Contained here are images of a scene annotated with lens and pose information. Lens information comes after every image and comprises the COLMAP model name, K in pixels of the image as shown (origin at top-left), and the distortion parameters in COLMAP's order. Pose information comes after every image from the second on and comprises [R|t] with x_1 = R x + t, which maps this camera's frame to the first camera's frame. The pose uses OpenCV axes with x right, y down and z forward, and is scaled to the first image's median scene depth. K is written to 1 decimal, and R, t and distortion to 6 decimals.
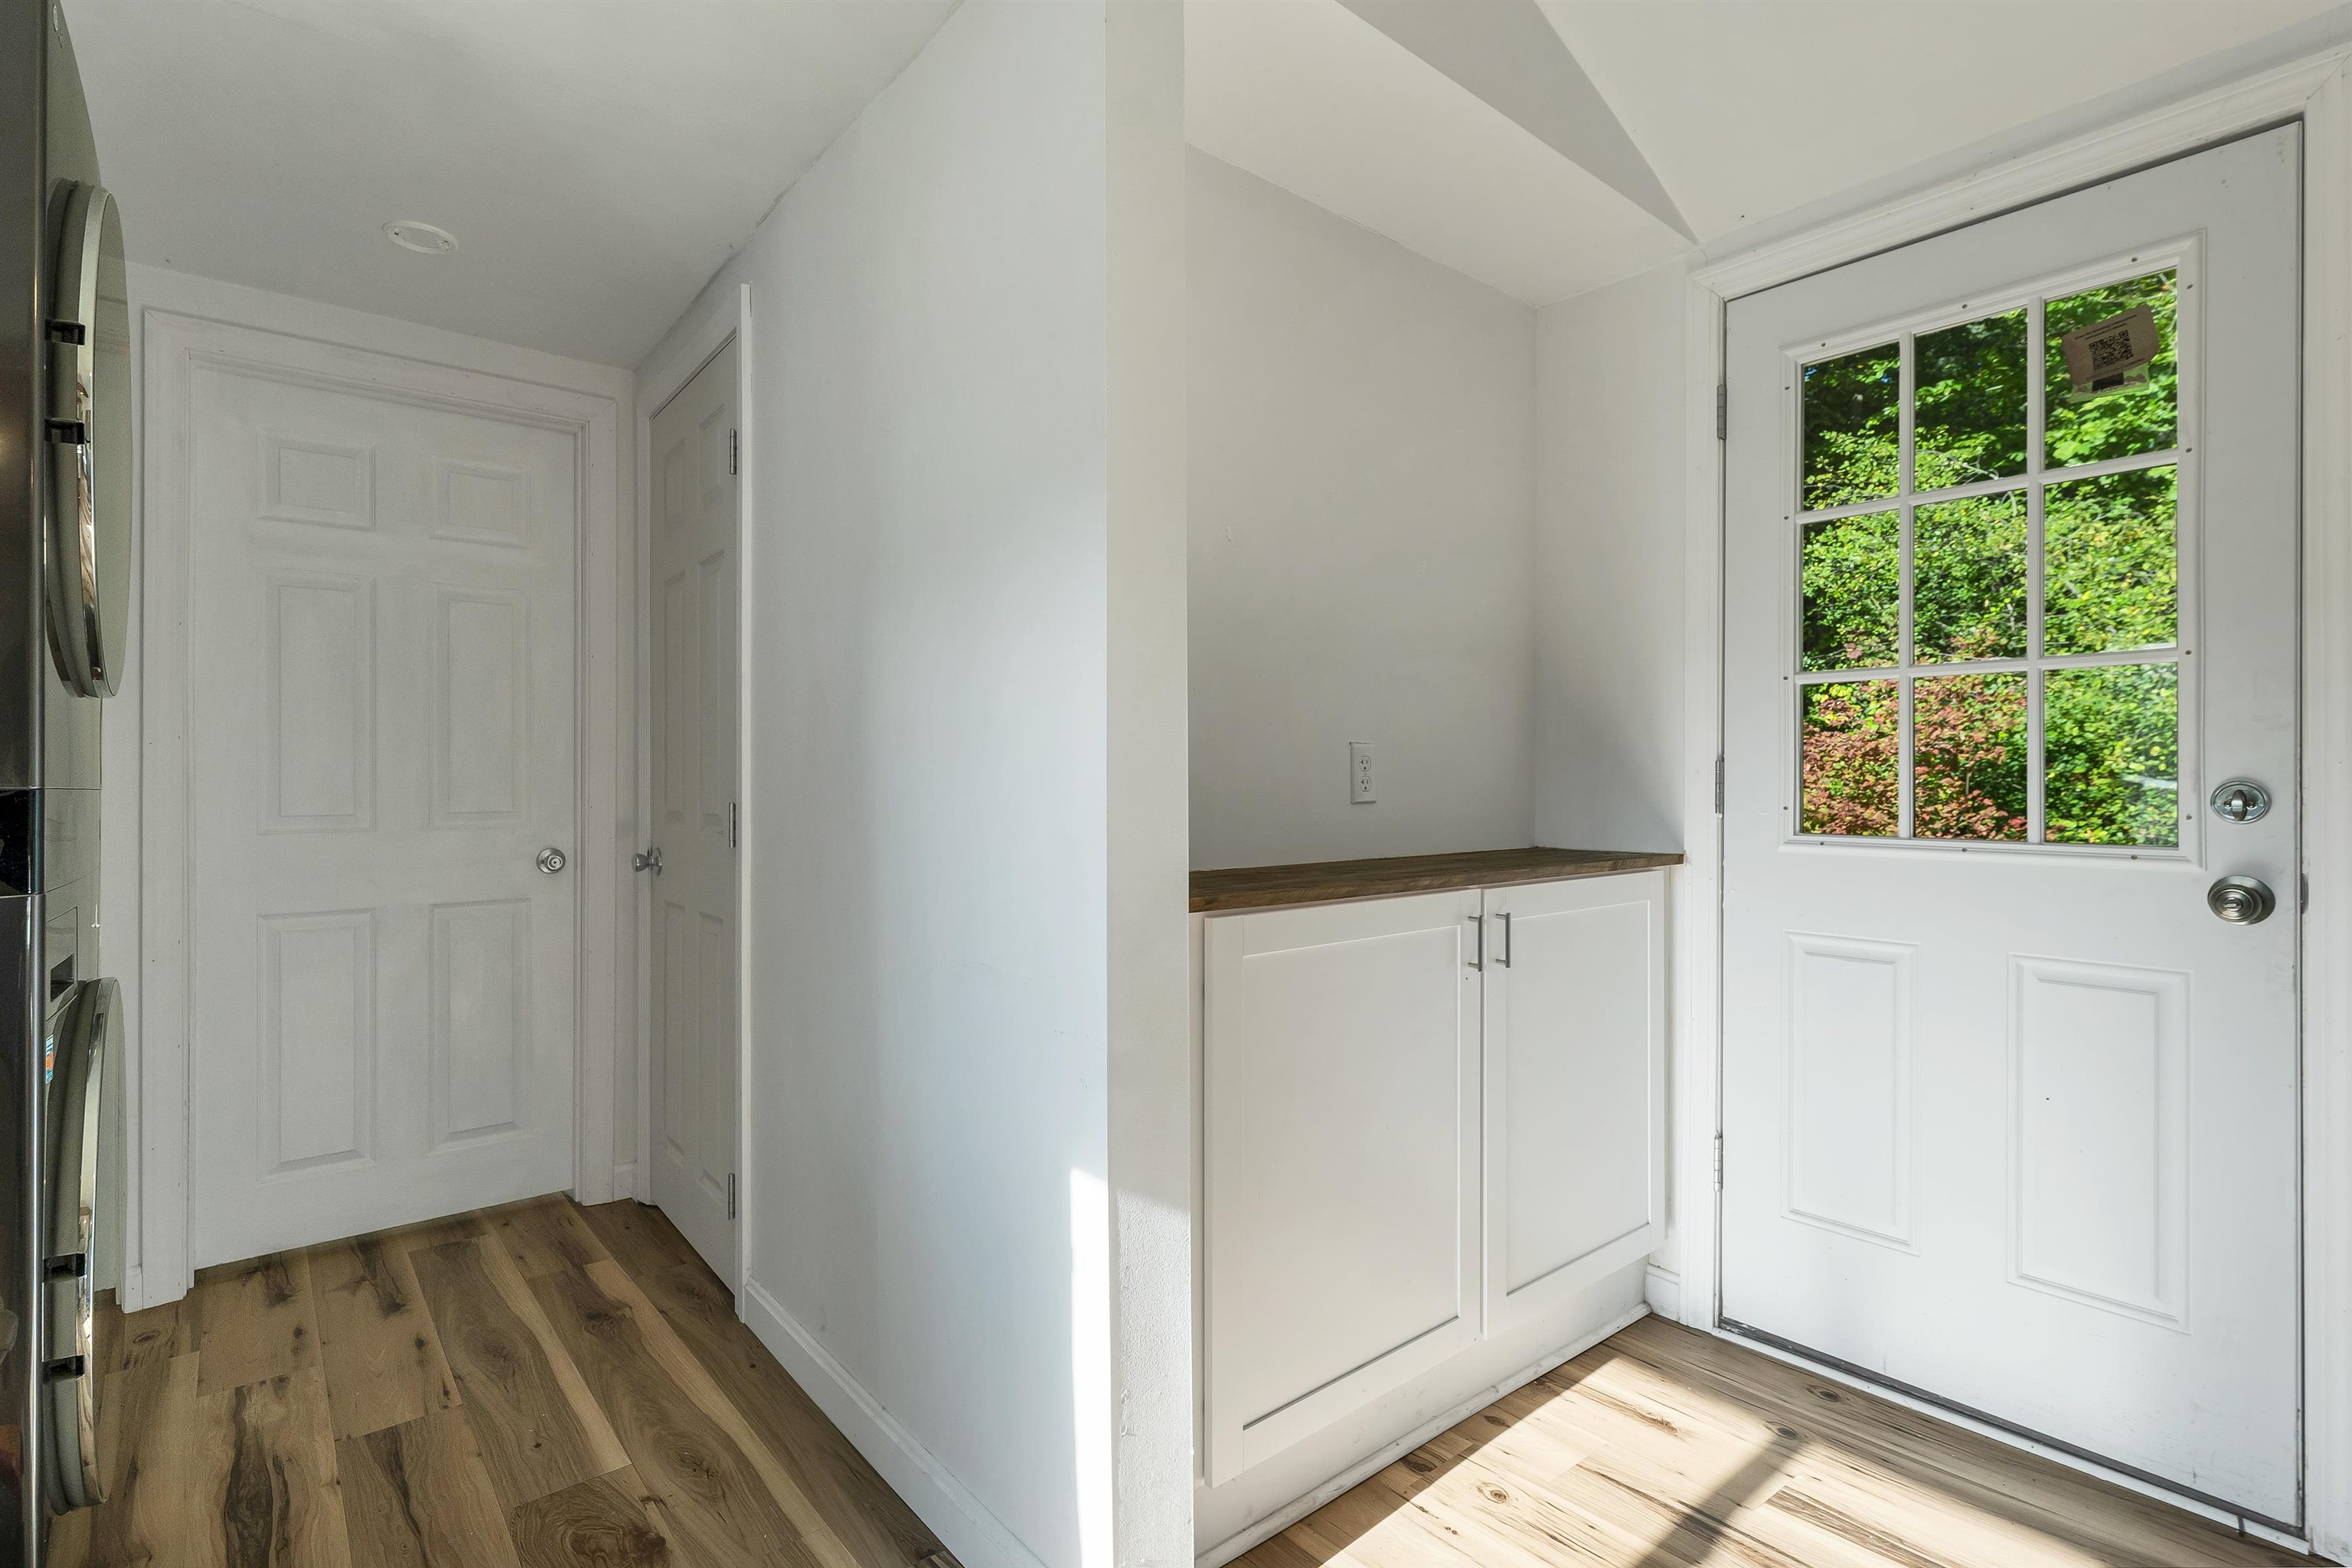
lens RADIAL K [[1070.7, 0, 1173.7], [0, 1070.7, 785.4], [0, 0, 1]] dist [-0.002004, 0.000249]
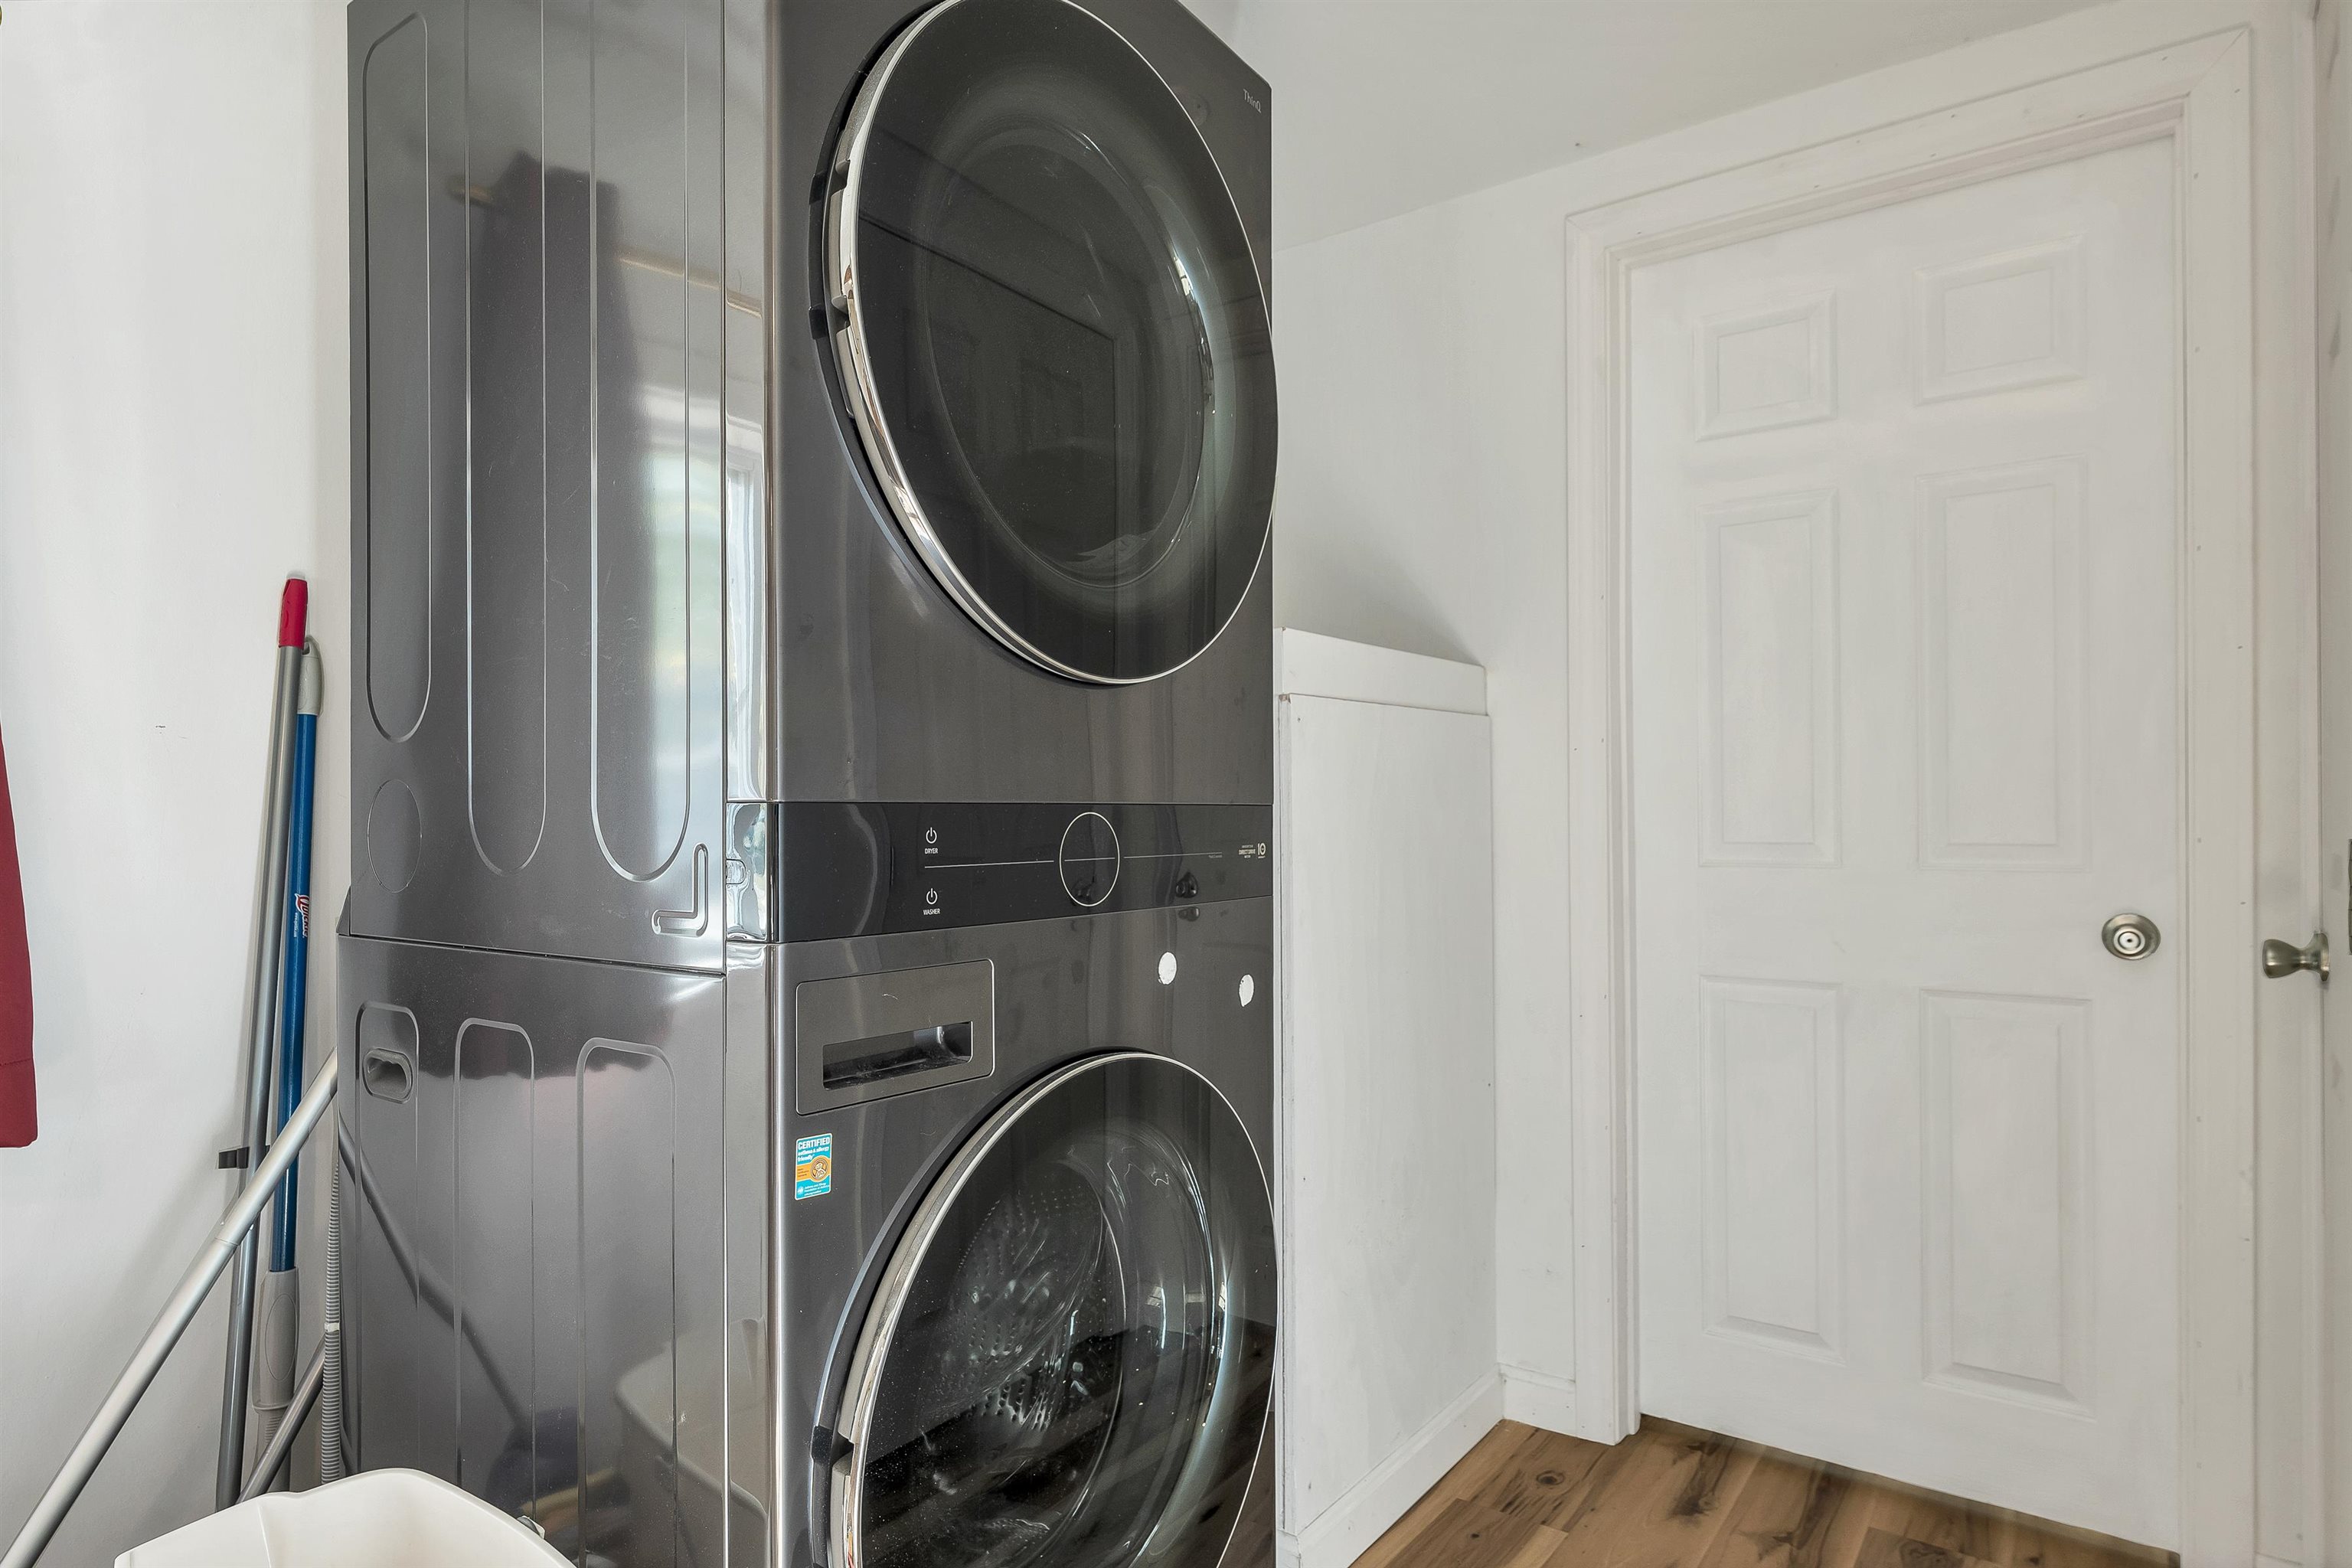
lens RADIAL K [[1342.3, 0, 1131.4], [0, 1342.3, 804.5], [0, 0, 1]] dist [0.000102, 0.002651]
pose [[0.232392, 0.000562, -0.972622, -0.037339], [0.002210, 0.999997, 0.001106, 0.001288], [0.972620, -0.002406, 0.232390, 0.408620]]
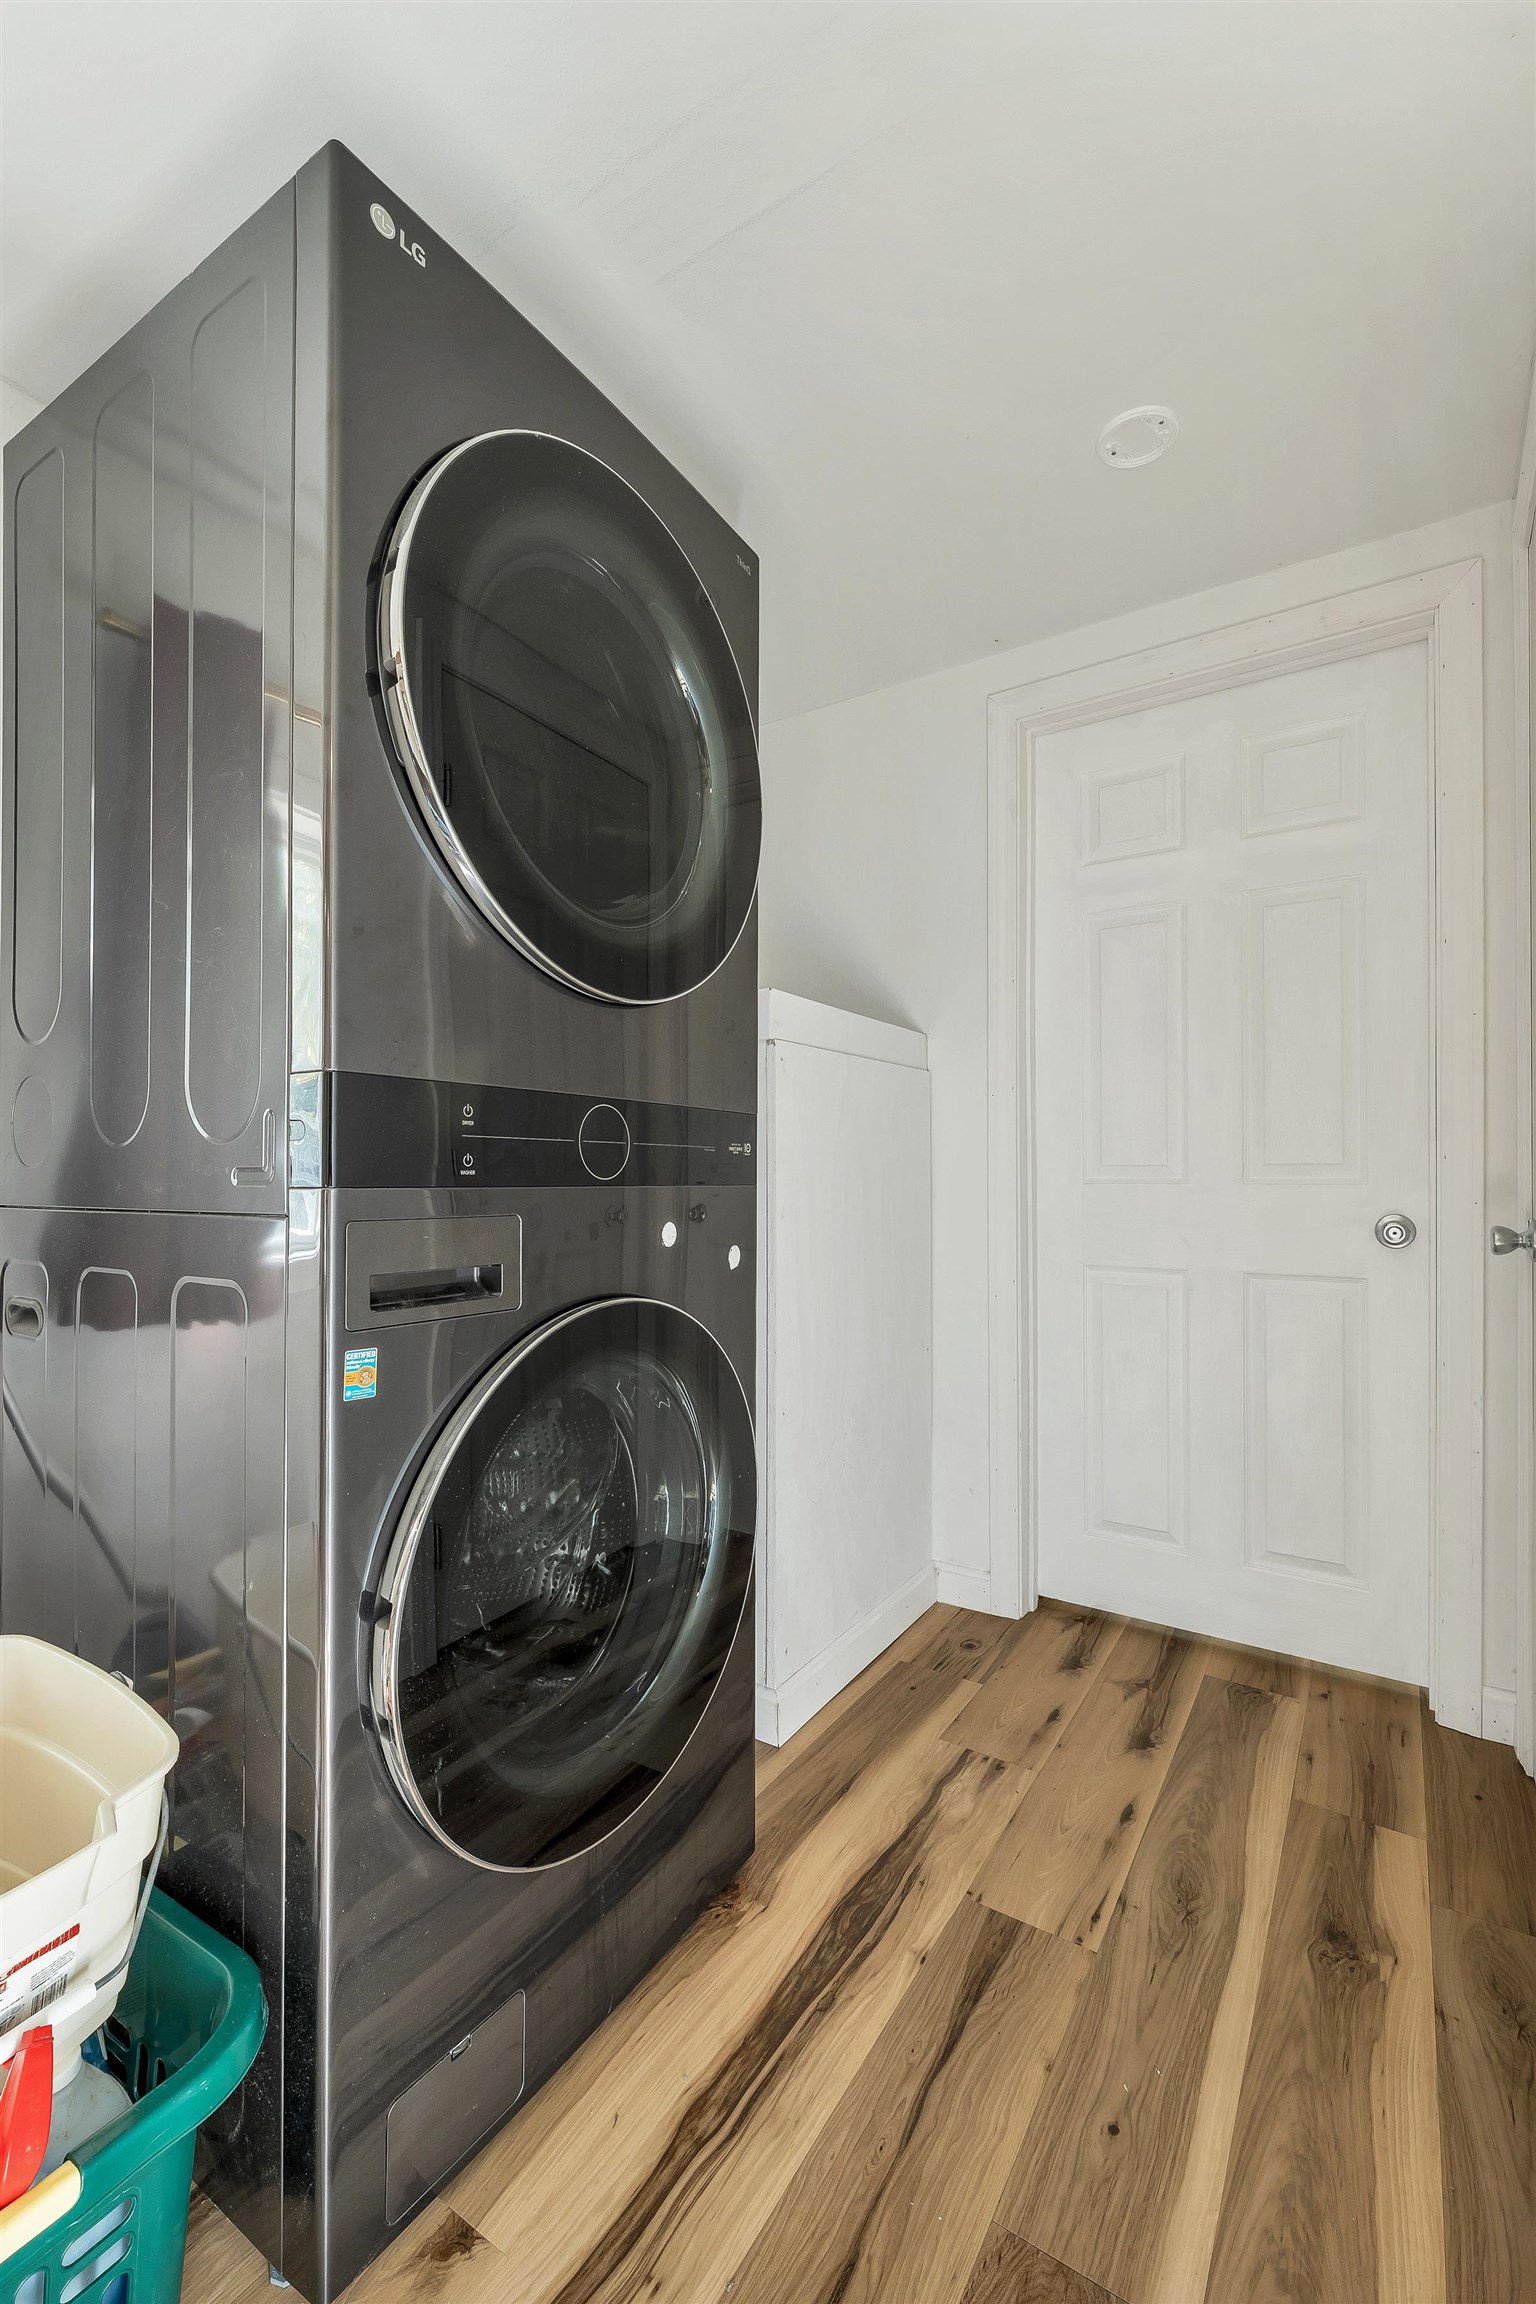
lens RADIAL K [[989.2, 0, 729.8], [0, 989.2, 1165.2], [0, 0, 1]] dist [0.001690, -0.000633]
pose [[0.285319, -0.001198, -0.958432, -0.068003], [-0.003736, 0.999990, -0.002362, 0.033493], [0.958425, 0.004255, 0.285312, 0.433783]]
